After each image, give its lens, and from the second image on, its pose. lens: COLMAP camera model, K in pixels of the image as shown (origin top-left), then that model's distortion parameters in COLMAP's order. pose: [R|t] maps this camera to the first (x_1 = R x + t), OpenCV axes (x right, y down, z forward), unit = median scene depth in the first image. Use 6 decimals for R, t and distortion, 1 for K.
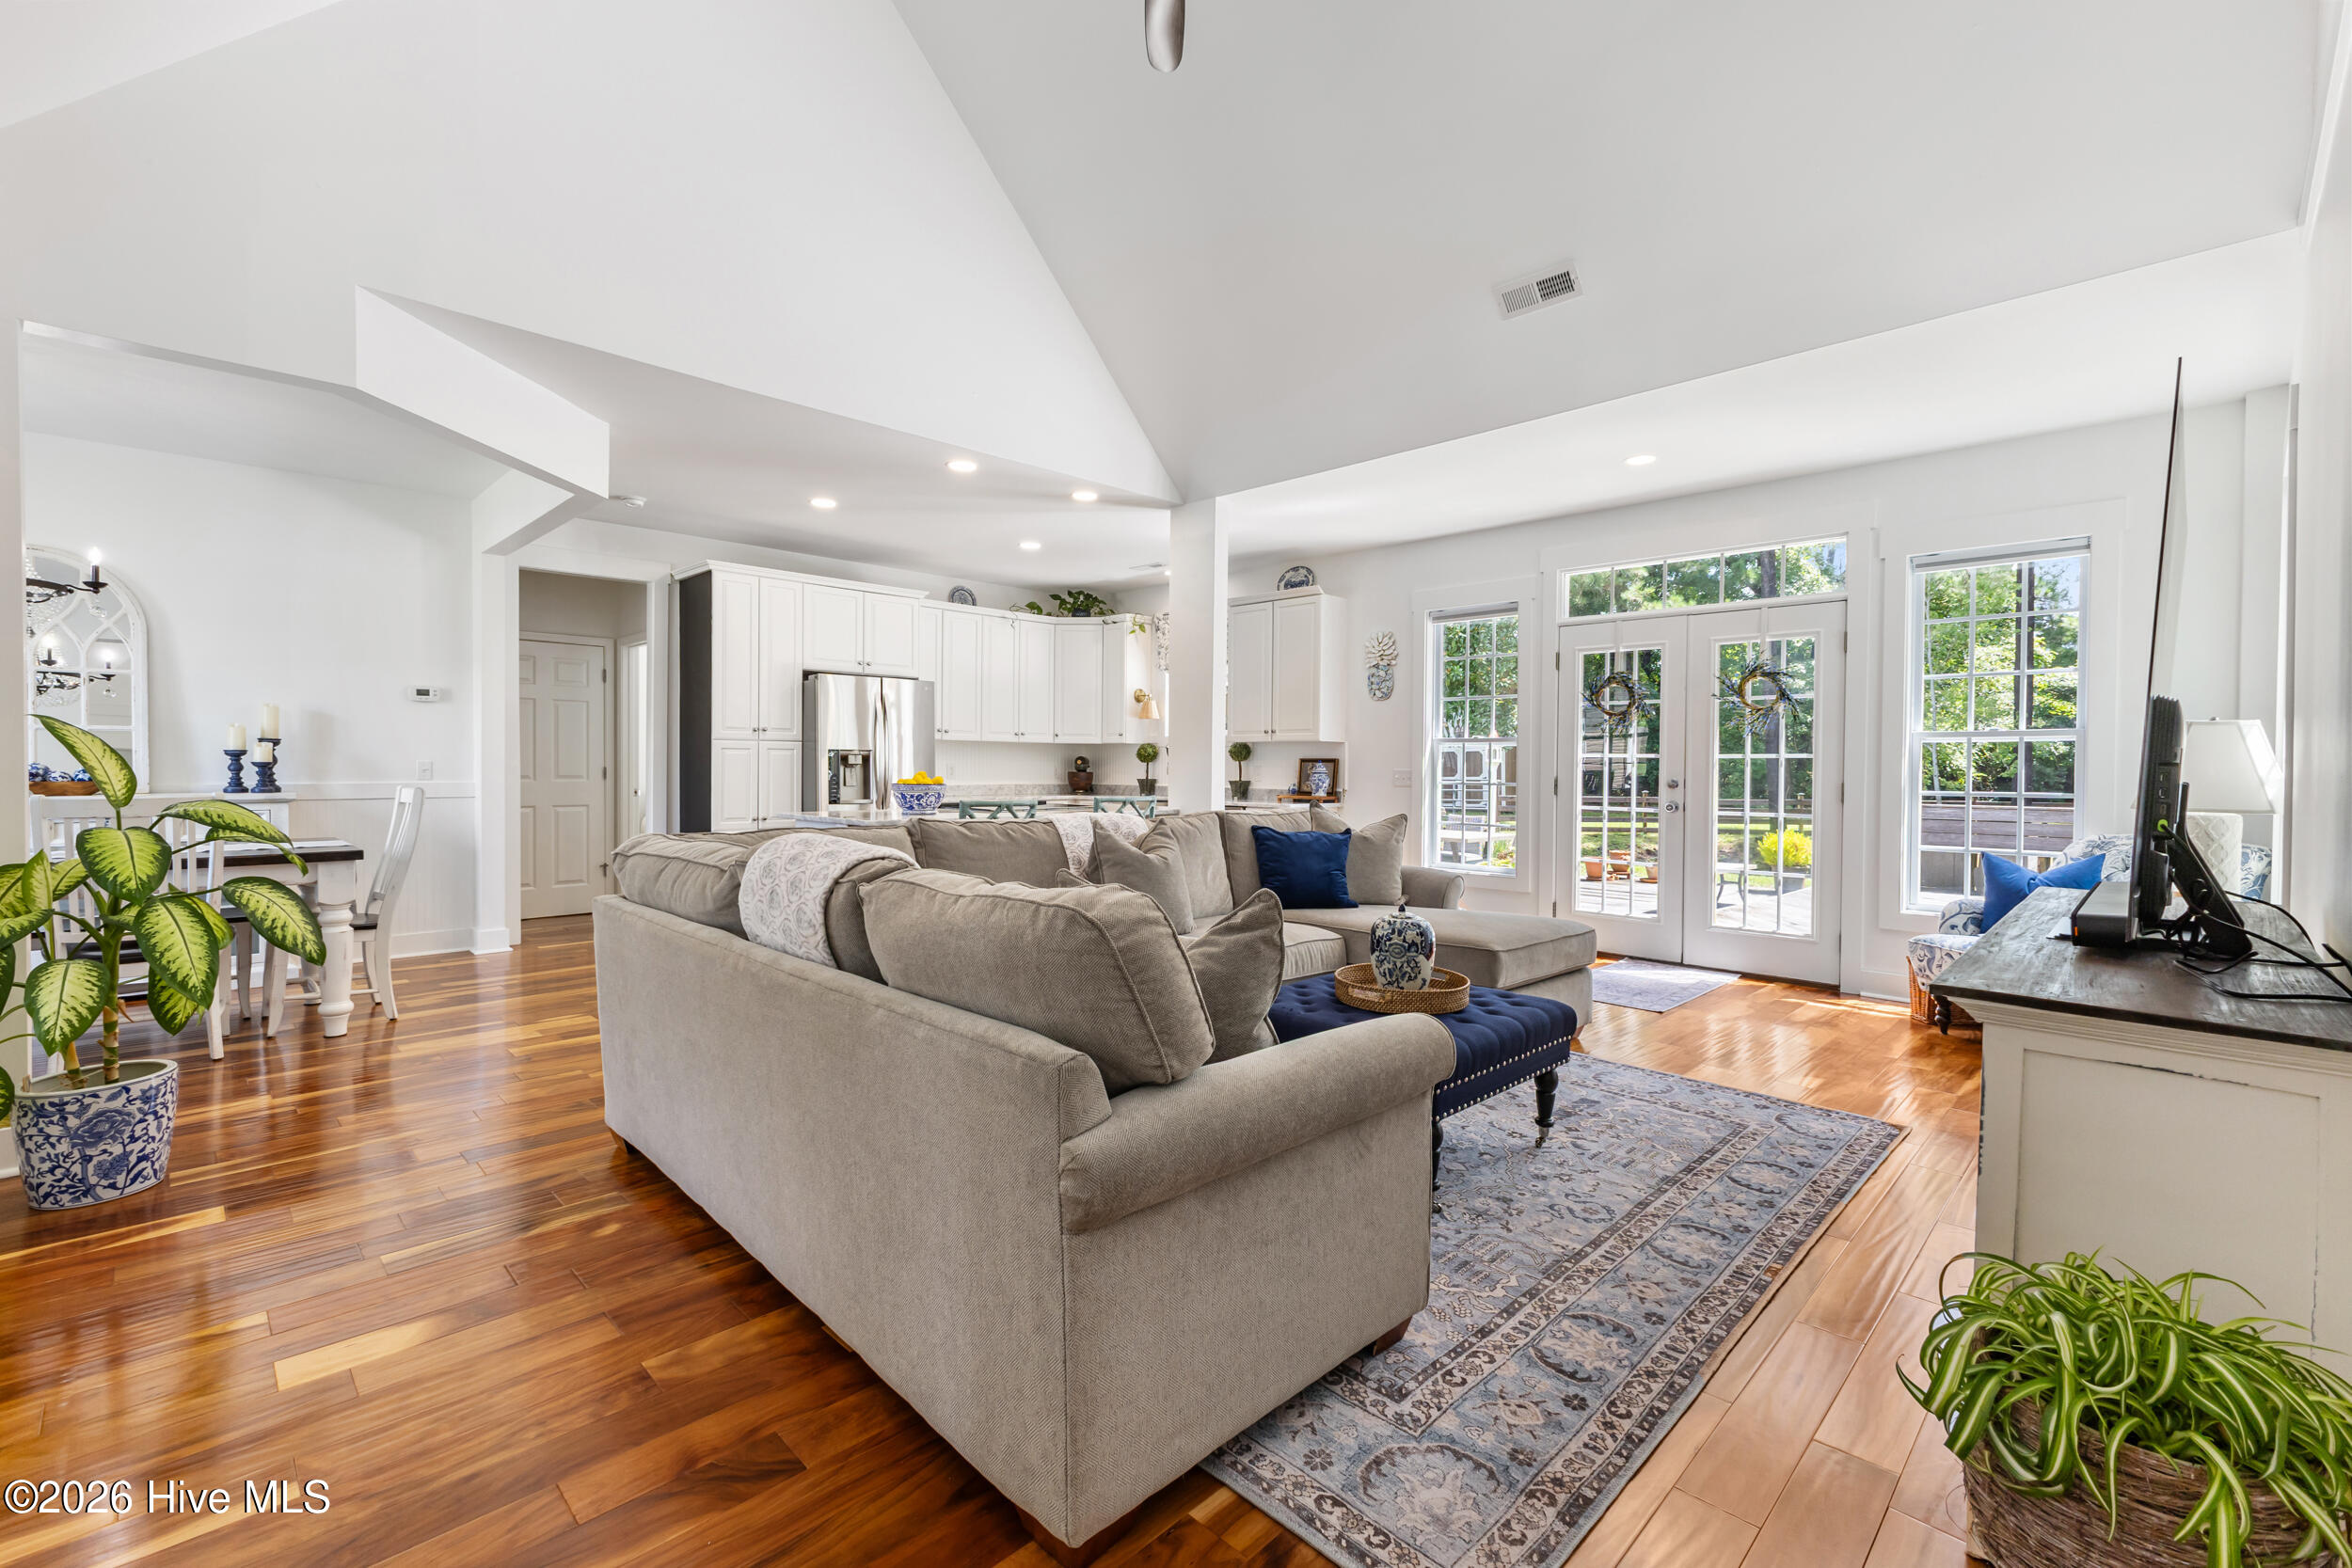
lens RADIAL K [[1002.7, 0, 1173.2], [0, 1002.7, 781.0], [0, 0, 1]] dist [0.010622, -0.004142]
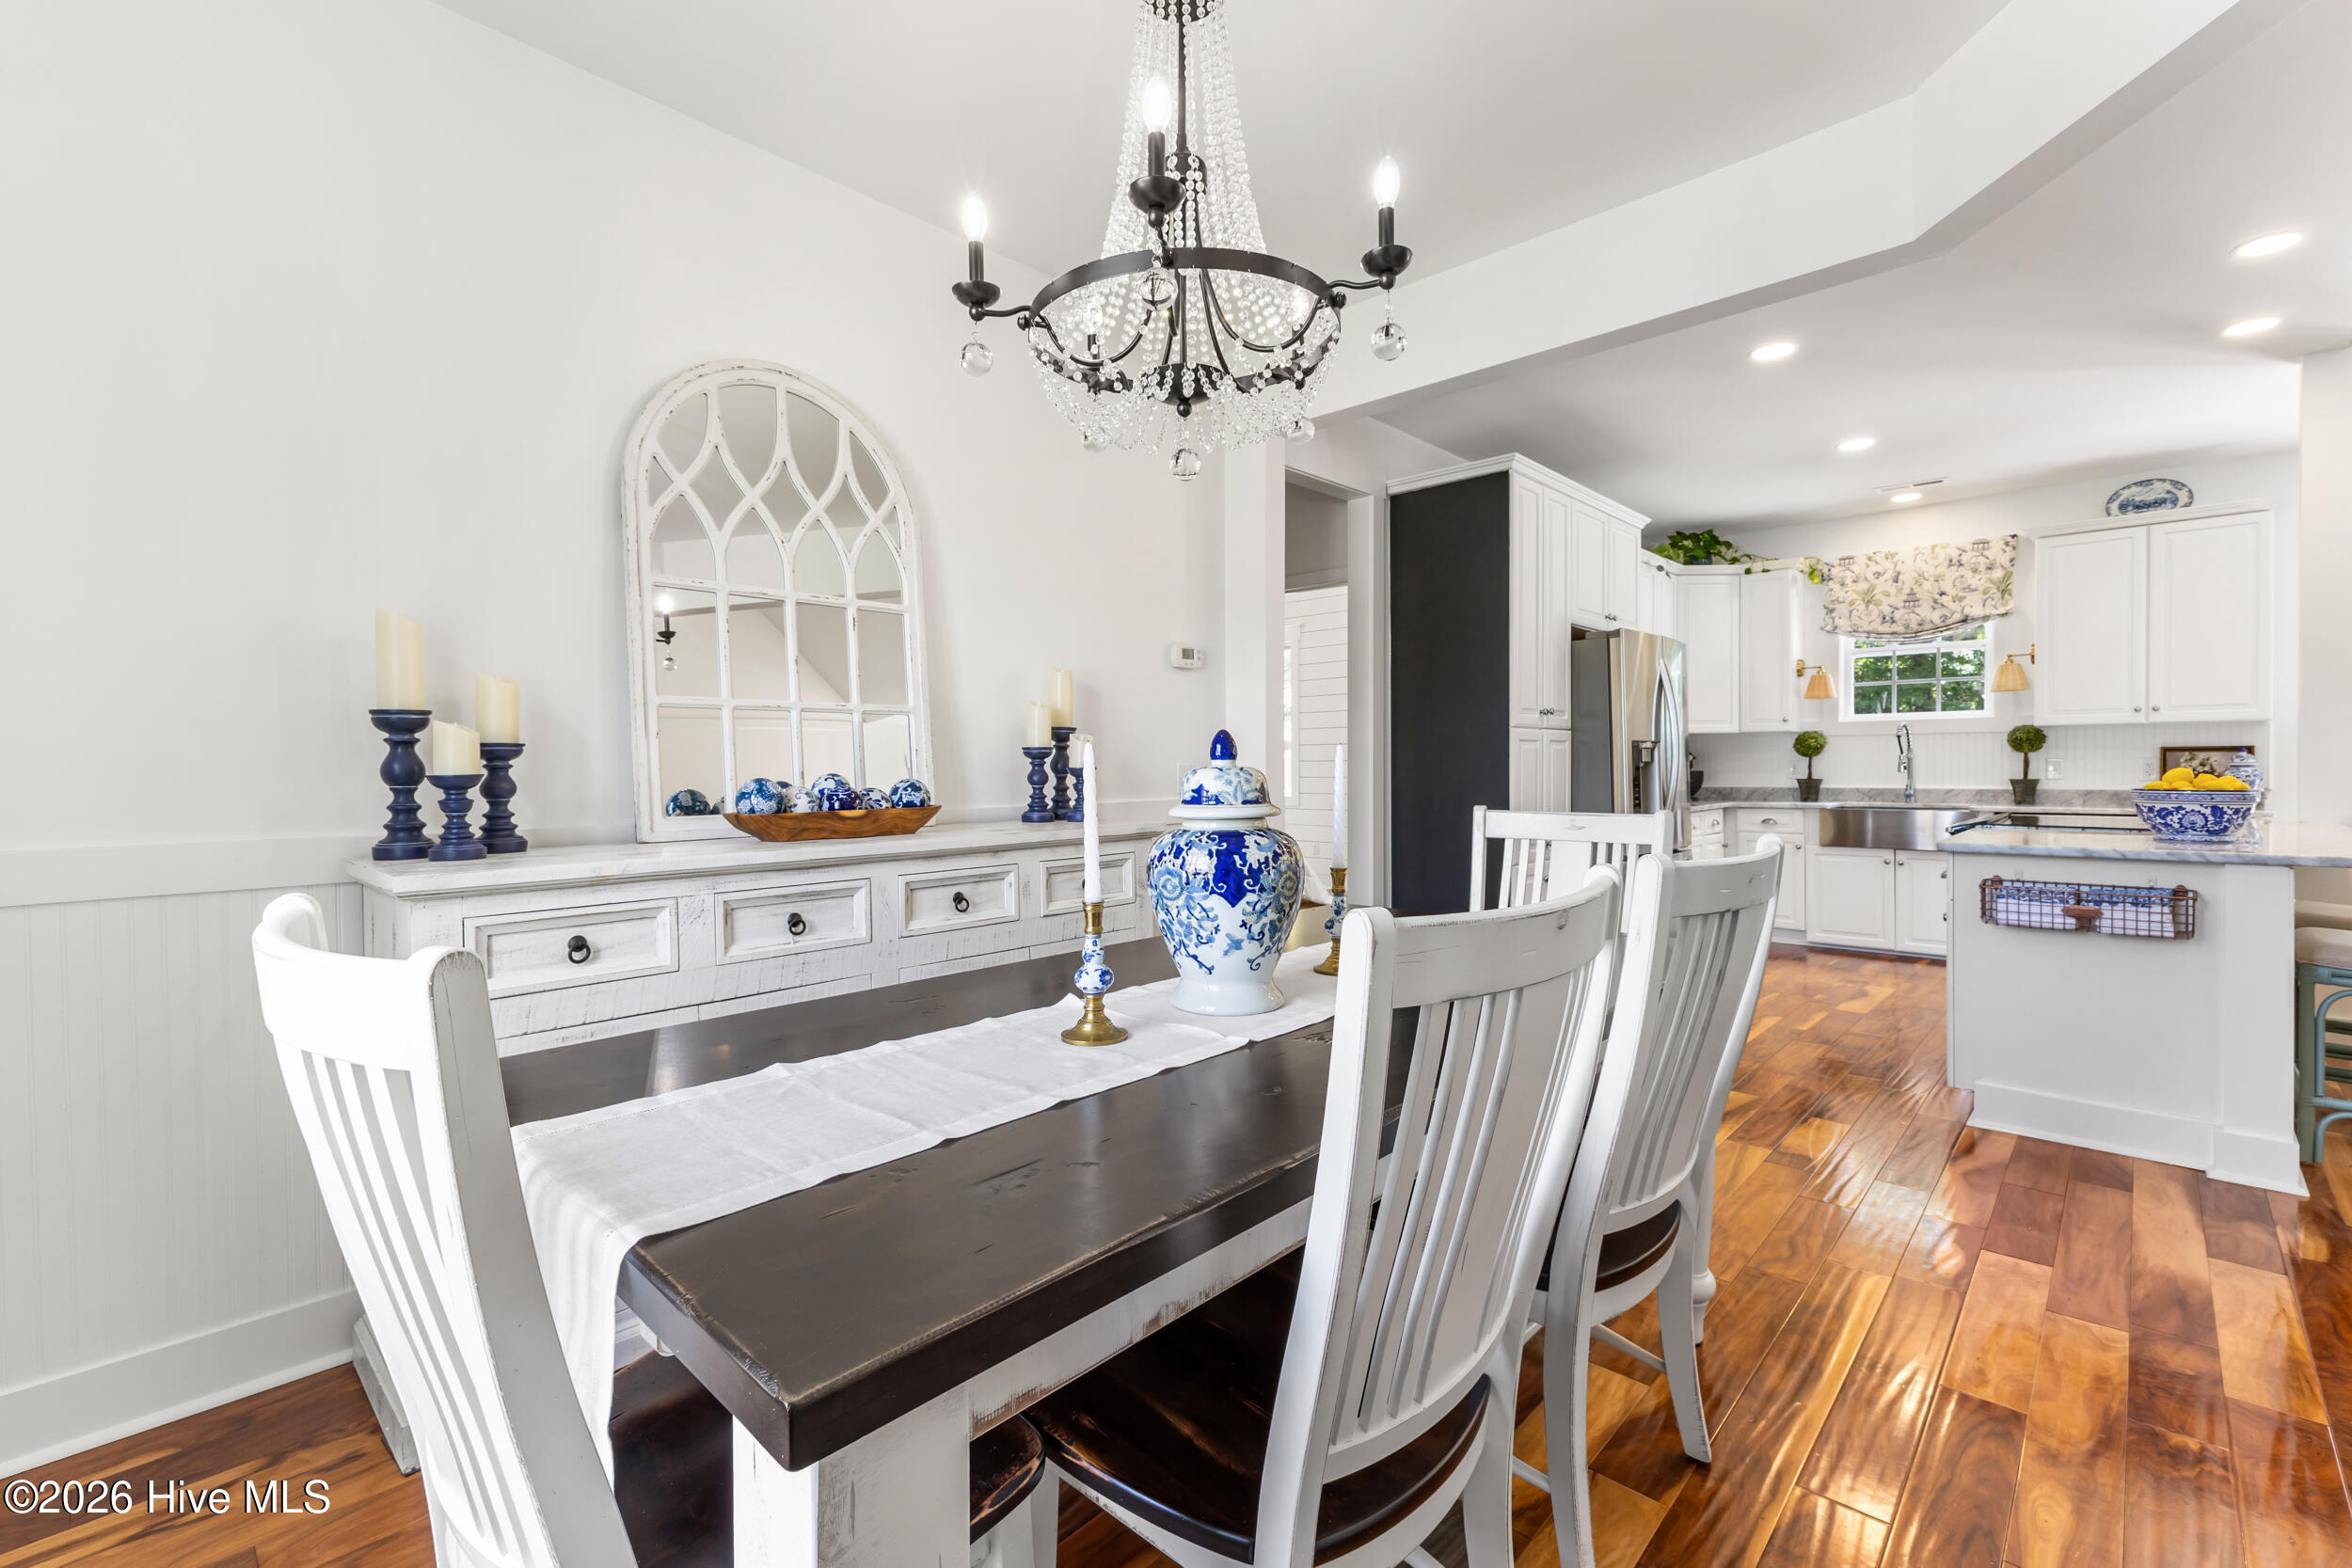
lens RADIAL K [[1002.7, 0, 1173.2], [0, 1002.7, 781.0], [0, 0, 1]] dist [0.010622, -0.004142]
pose [[0.999667, -0.014104, 0.021616, -0.675846], [0.014143, 0.999899, -0.001669, -0.007503], [-0.021590, 0.001975, 0.999765, 0.334536]]
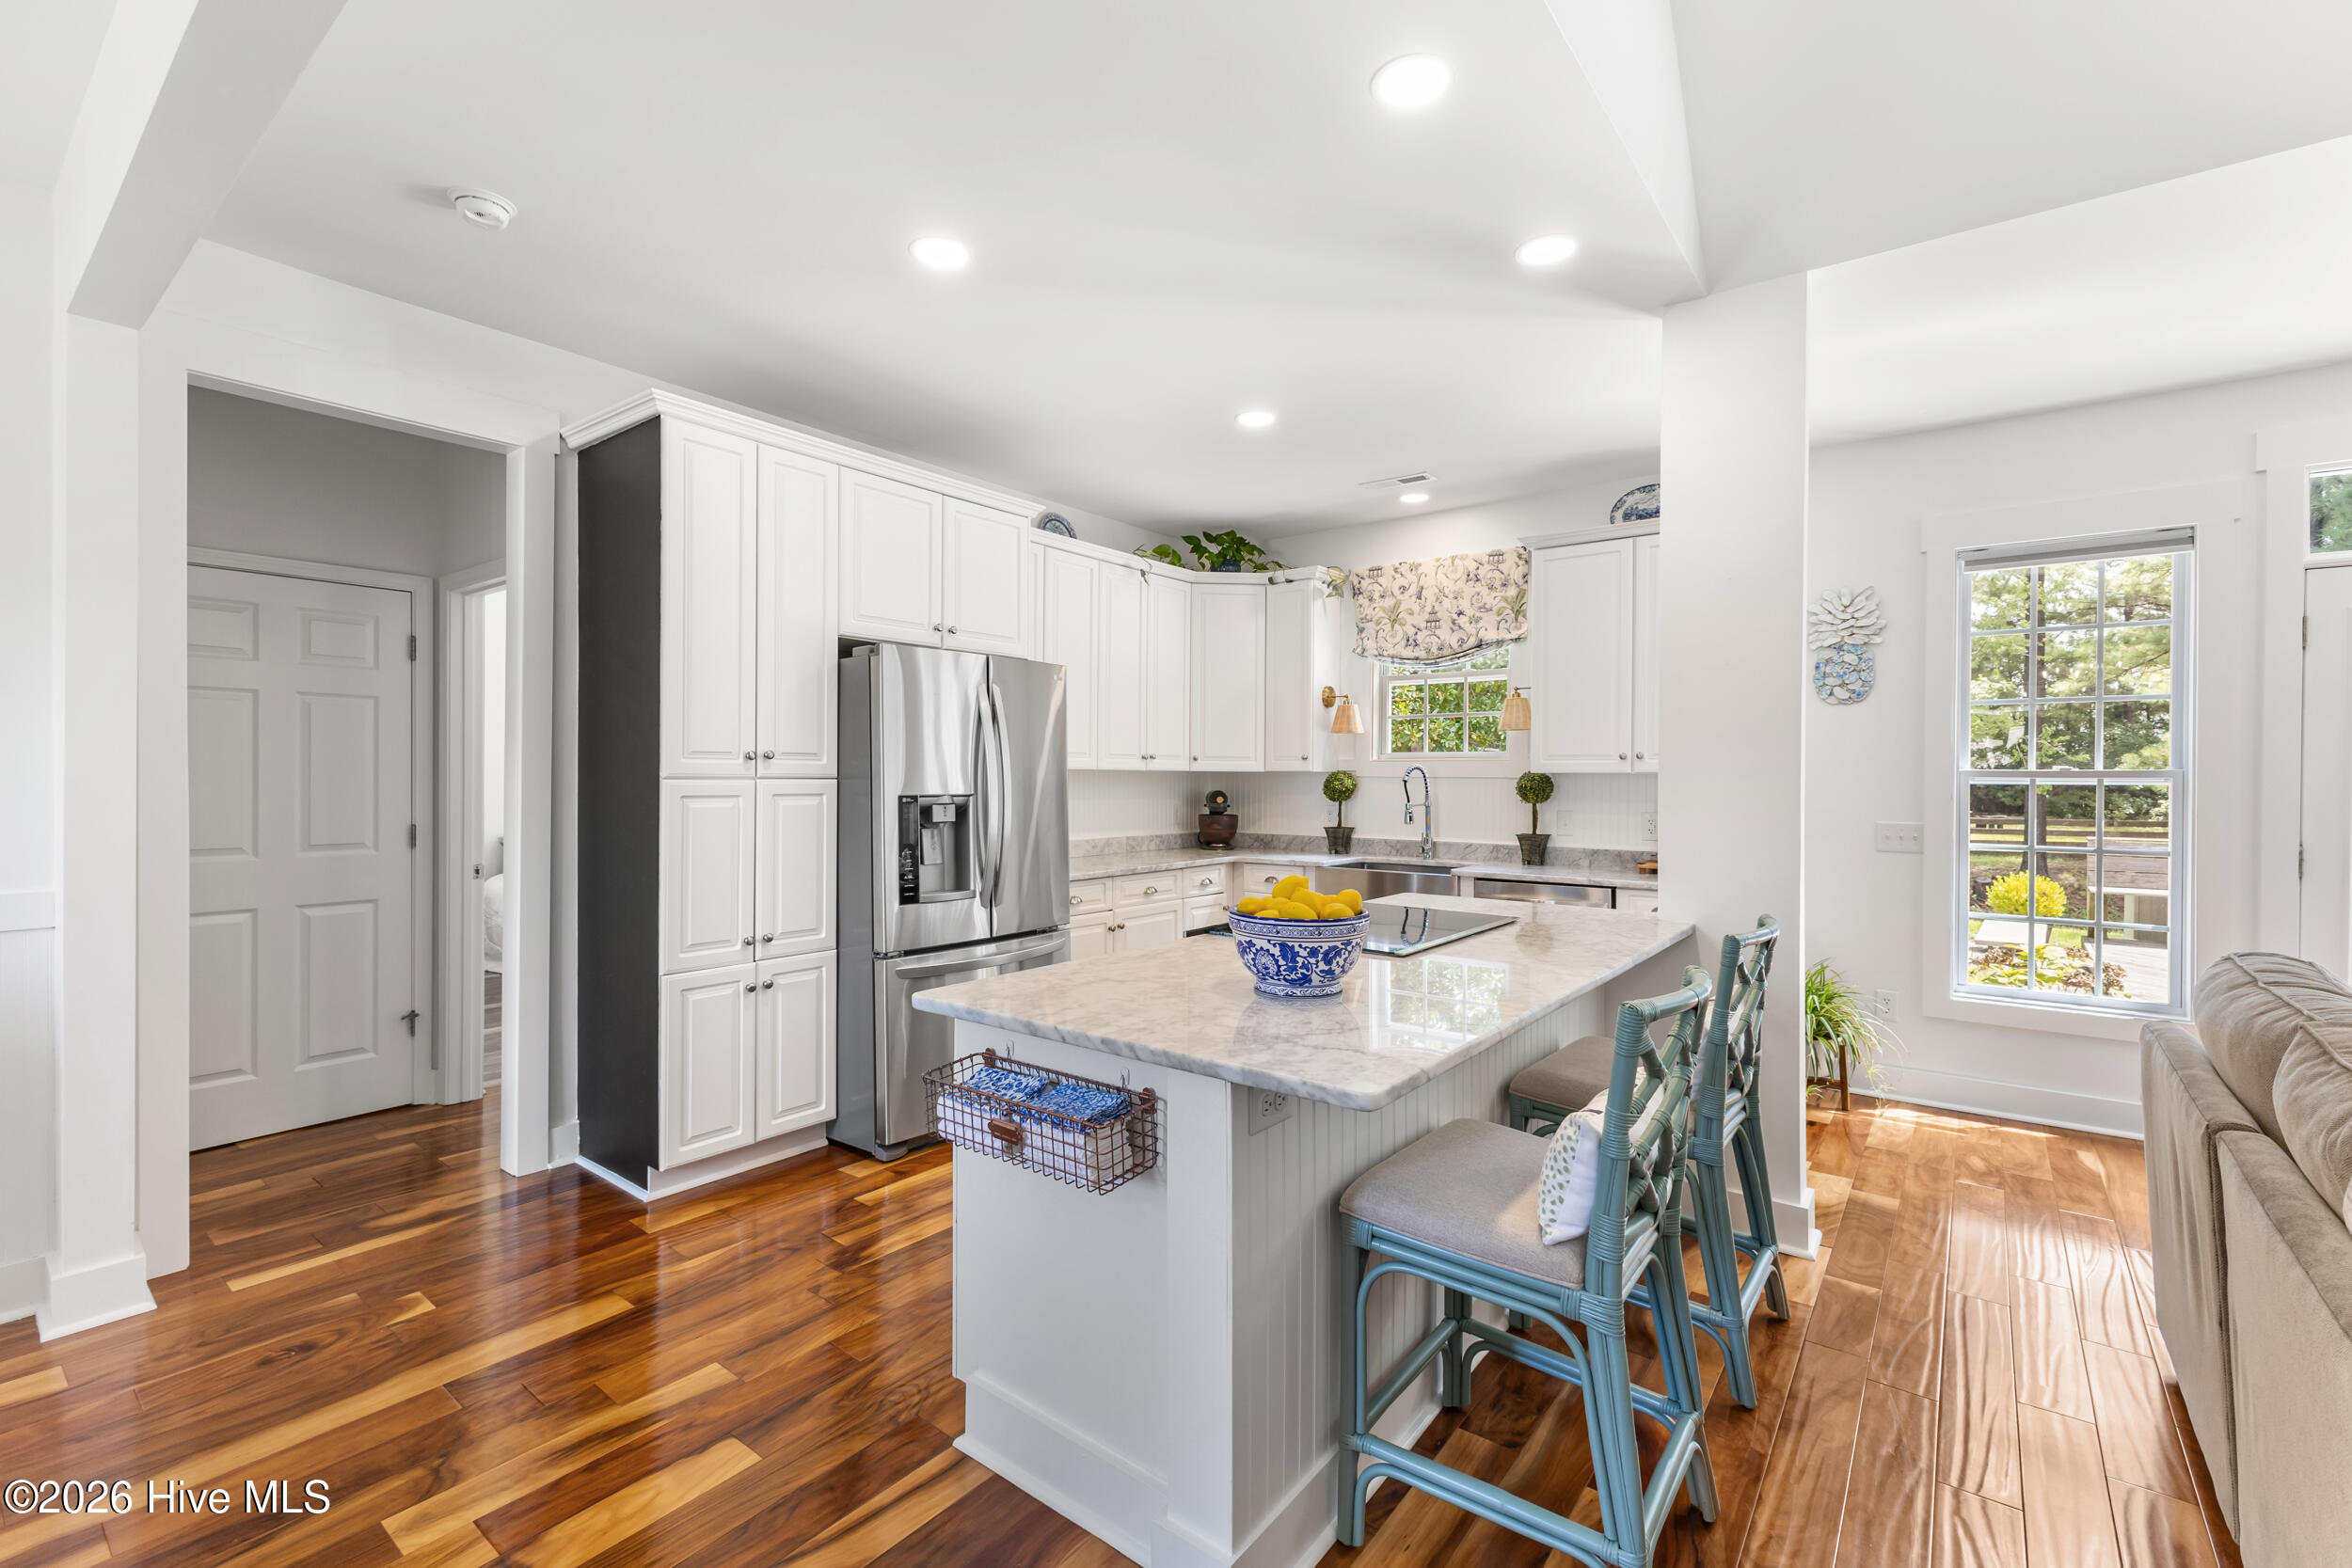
lens RADIAL K [[1006.5, 0, 1175.9], [0, 1006.5, 779.8], [0, 0, 1]] dist [0.005921, 0.000228]
pose [[0.991999, -0.003220, 0.126203, -0.273121], [0.004603, 0.999933, -0.010667, -0.033729], [-0.126160, 0.011162, 0.991947, 0.492749]]
